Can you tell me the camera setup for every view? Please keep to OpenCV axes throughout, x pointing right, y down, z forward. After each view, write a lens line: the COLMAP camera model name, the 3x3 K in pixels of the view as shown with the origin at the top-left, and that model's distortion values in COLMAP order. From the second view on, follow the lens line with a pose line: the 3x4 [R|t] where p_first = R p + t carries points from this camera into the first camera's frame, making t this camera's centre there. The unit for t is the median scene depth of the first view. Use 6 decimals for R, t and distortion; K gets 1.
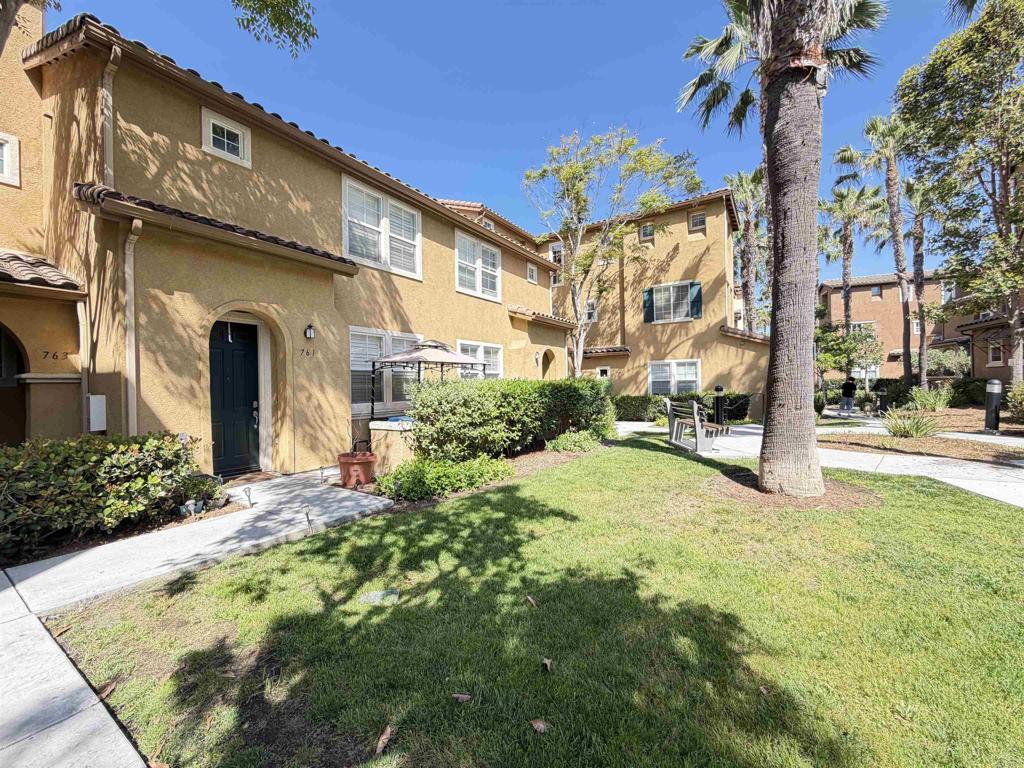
lens RADIAL K [[409.8, 0, 512.2], [0, 409.8, 383.3], [0, 0, 1]] dist [0.001411, -0.000330]
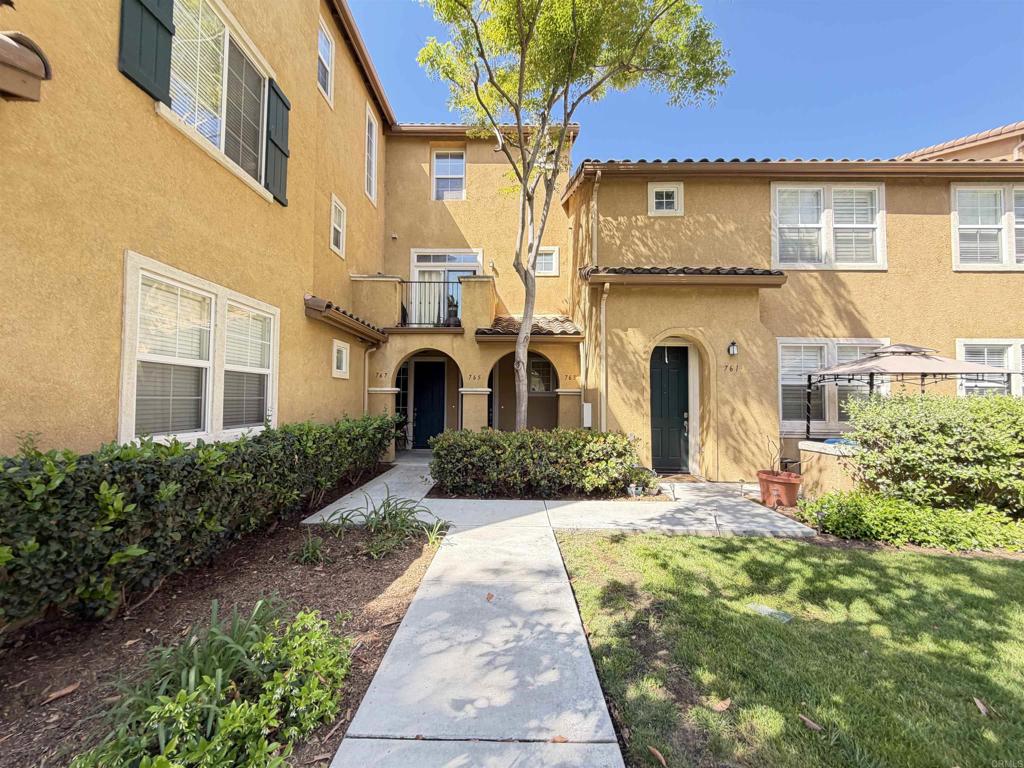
lens RADIAL K [[409.8, 0, 510.5], [0, 409.8, 383.0], [0, 0, 1]] dist [0.001411, -0.000330]
pose [[0.536266, -0.012460, -0.843957, 0.102839], [-0.015806, 0.999567, -0.024801, -0.003341], [0.843901, 0.026639, 0.535837, -0.046961]]
